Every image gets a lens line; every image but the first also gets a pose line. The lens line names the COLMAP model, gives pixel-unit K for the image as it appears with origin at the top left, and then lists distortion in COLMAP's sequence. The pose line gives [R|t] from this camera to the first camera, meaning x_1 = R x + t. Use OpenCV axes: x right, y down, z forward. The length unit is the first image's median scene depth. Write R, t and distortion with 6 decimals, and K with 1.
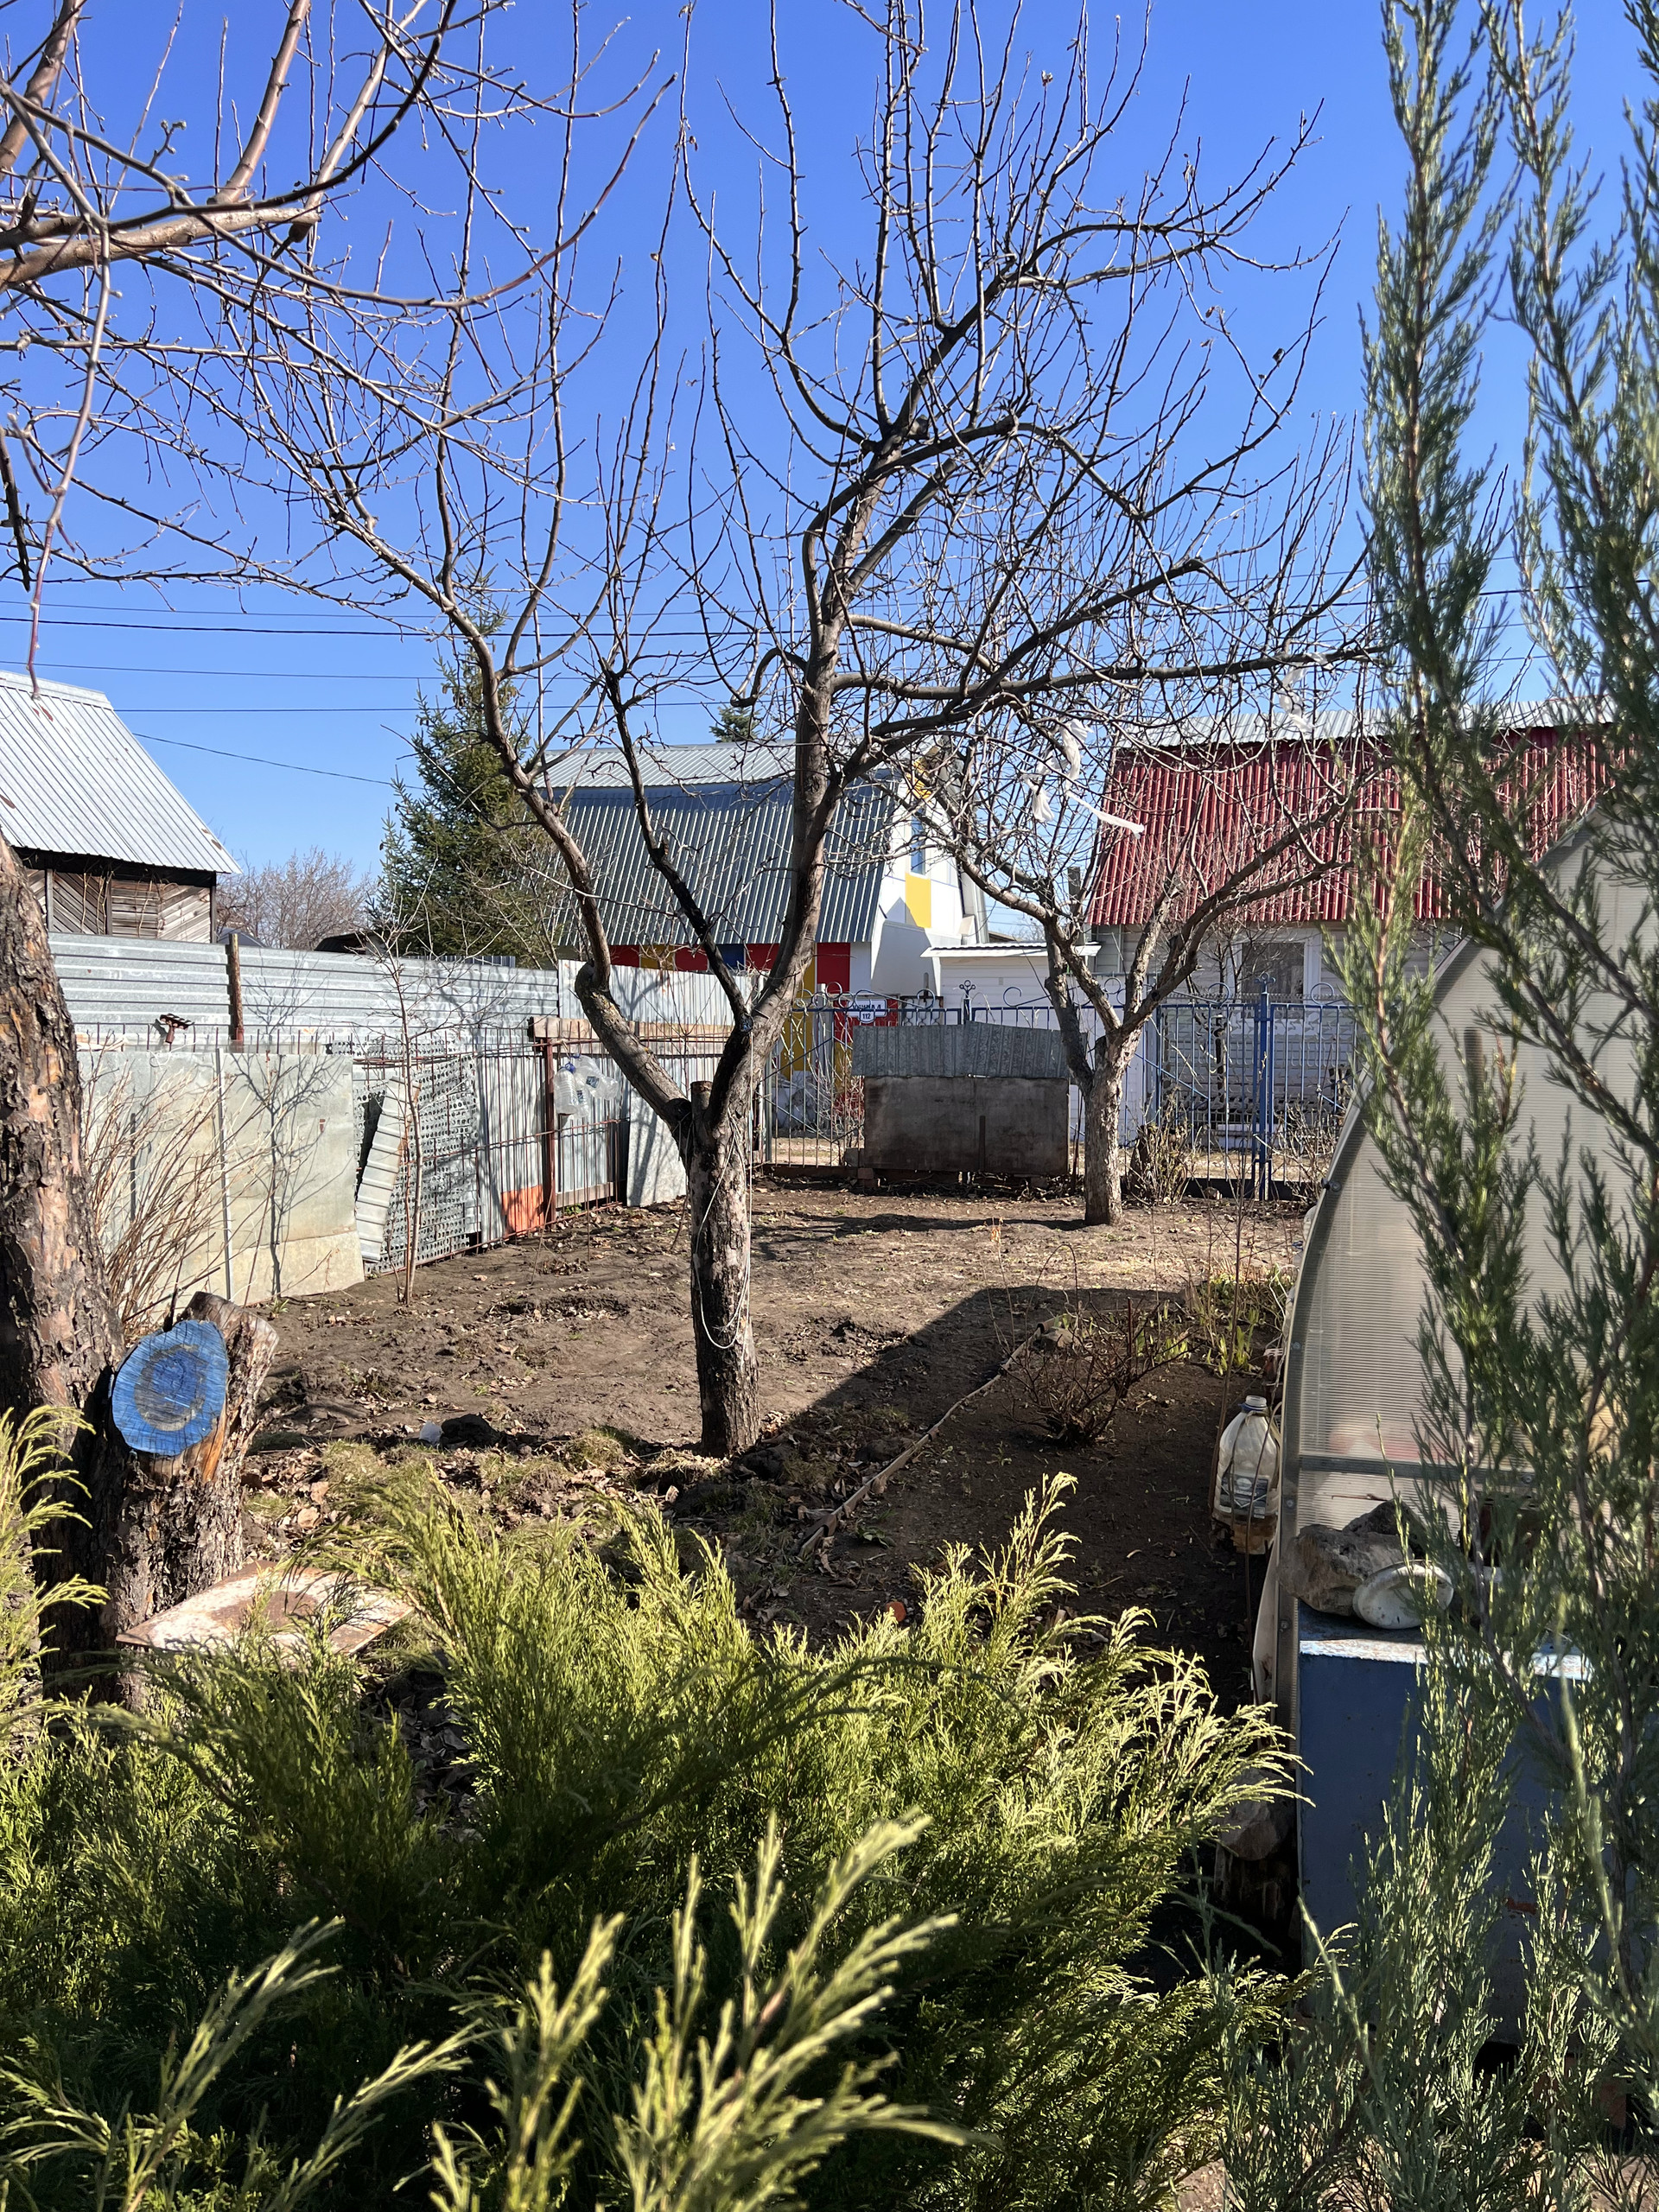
lens RADIAL K [[1688.6, 0, 829.5], [0, 1688.6, 1106.0], [0, 0, 1]] dist [0.345963, -0.000012]
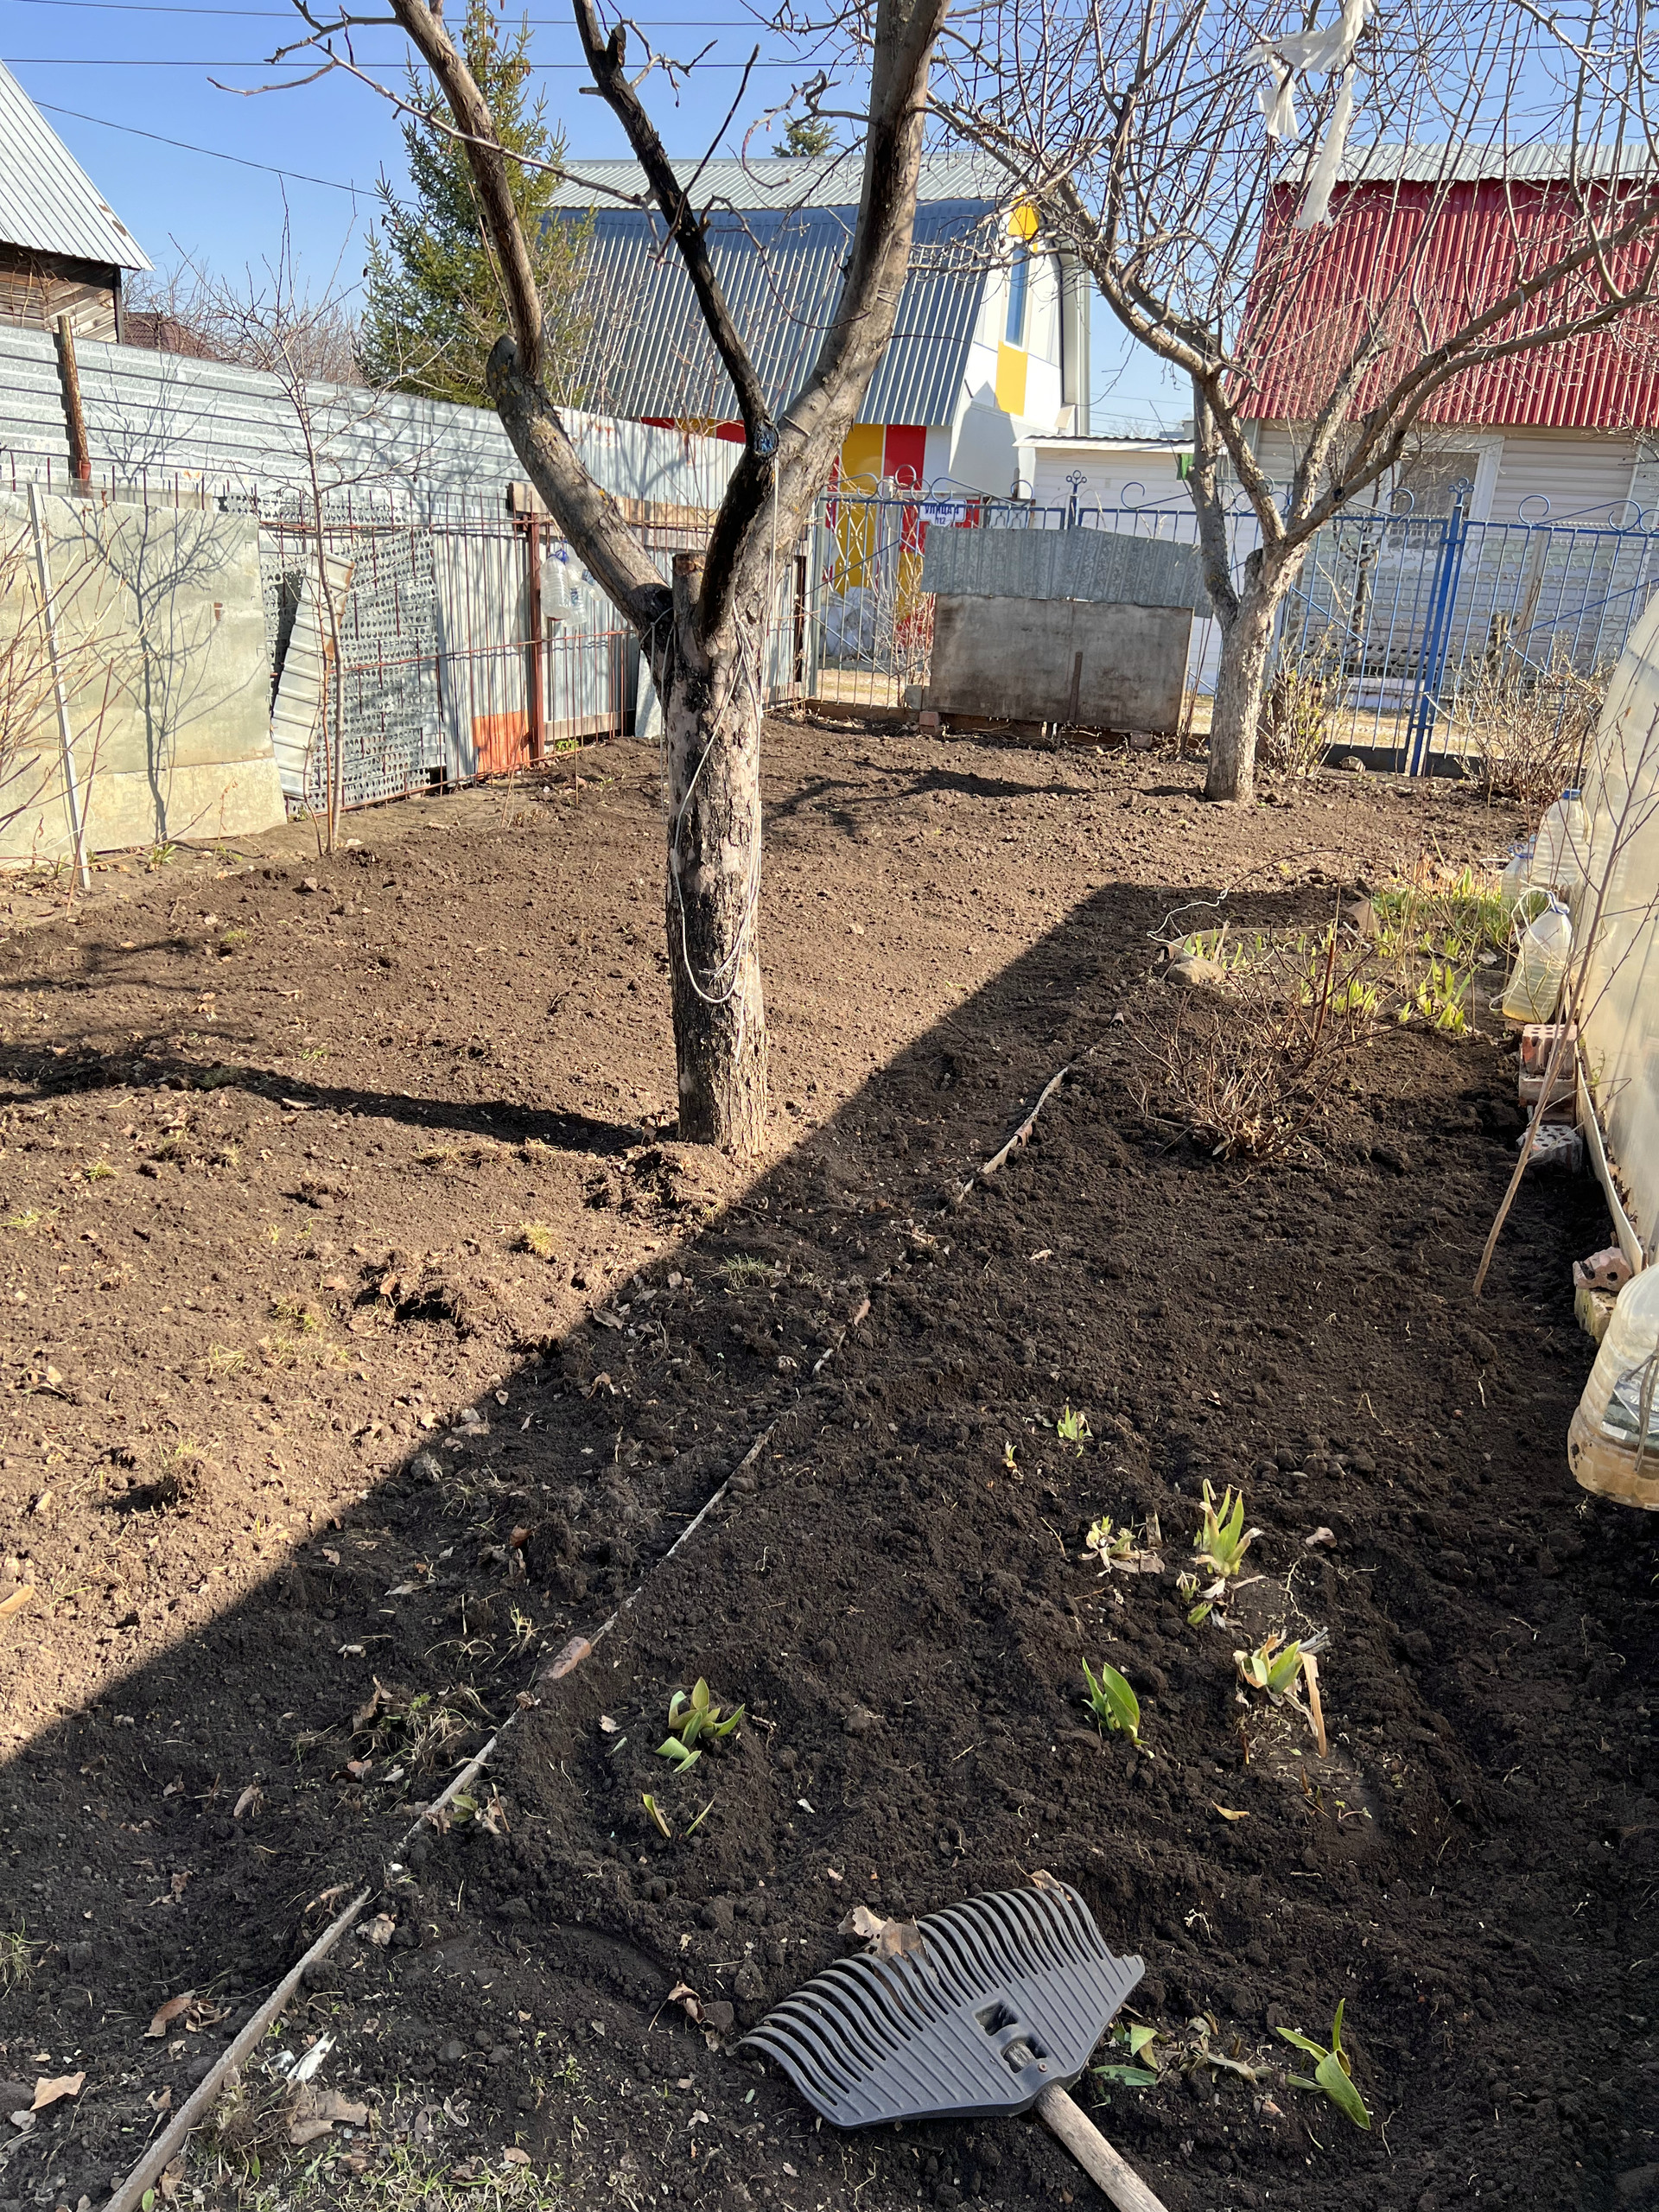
lens RADIAL K [[1641.7, 0, 829.5], [0, 1641.7, 1106.0], [0, 0, 1]] dist [0.065931, -0.093854]
pose [[0.998125, 0.059014, -0.016222, -0.003695], [-0.052343, 0.960462, 0.273447, 0.005475], [0.031718, -0.272085, 0.961750, 0.215542]]
